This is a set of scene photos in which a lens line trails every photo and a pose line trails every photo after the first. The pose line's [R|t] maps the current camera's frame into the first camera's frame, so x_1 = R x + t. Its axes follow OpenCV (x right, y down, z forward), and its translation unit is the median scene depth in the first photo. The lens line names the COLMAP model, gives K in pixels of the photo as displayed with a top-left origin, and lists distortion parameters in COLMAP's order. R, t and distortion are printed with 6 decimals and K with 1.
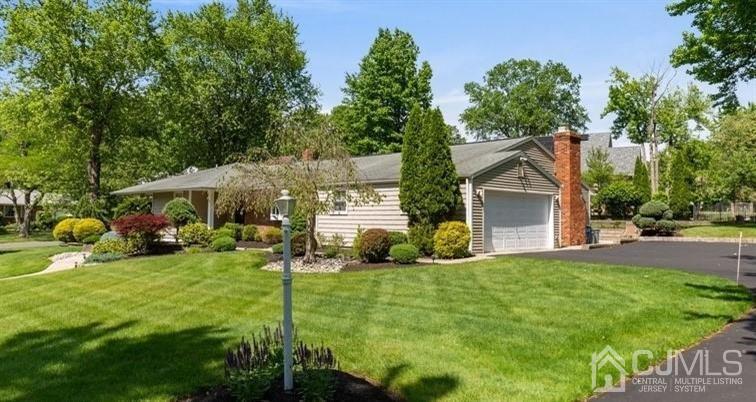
lens RADIAL K [[573.5, 0, 378.0], [0, 573.5, 201.0], [0, 0, 1]] dist [0.004174, 0.001885]
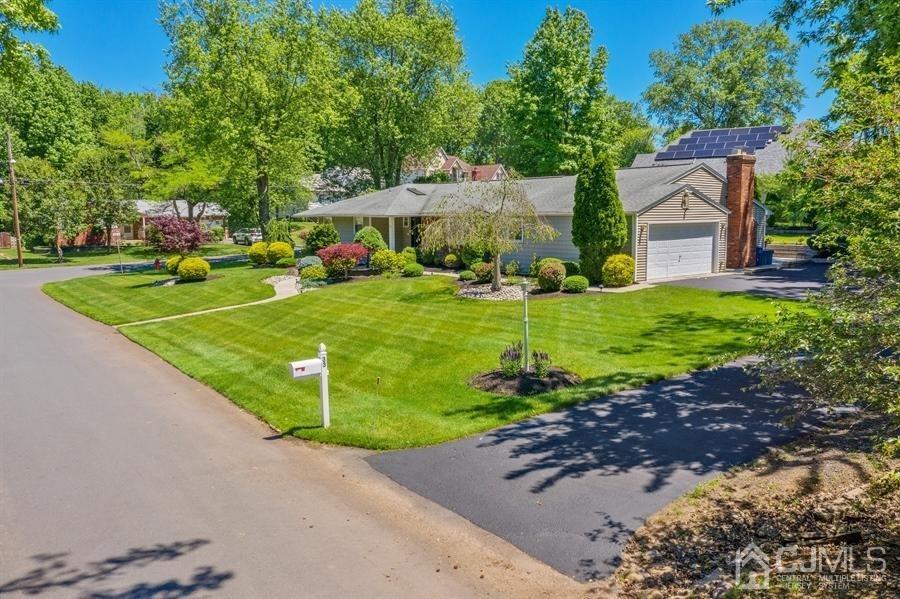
lens RADIAL K [[707.9, 0, 450.0], [0, 707.9, 299.5], [0, 0, 1]] dist [-0.009305, 0.000380]
pose [[0.992618, 0.007899, -0.121027, -0.031621], [0.010849, 0.988094, 0.153469, -0.091169], [0.120798, -0.153649, 0.980714, -0.420949]]
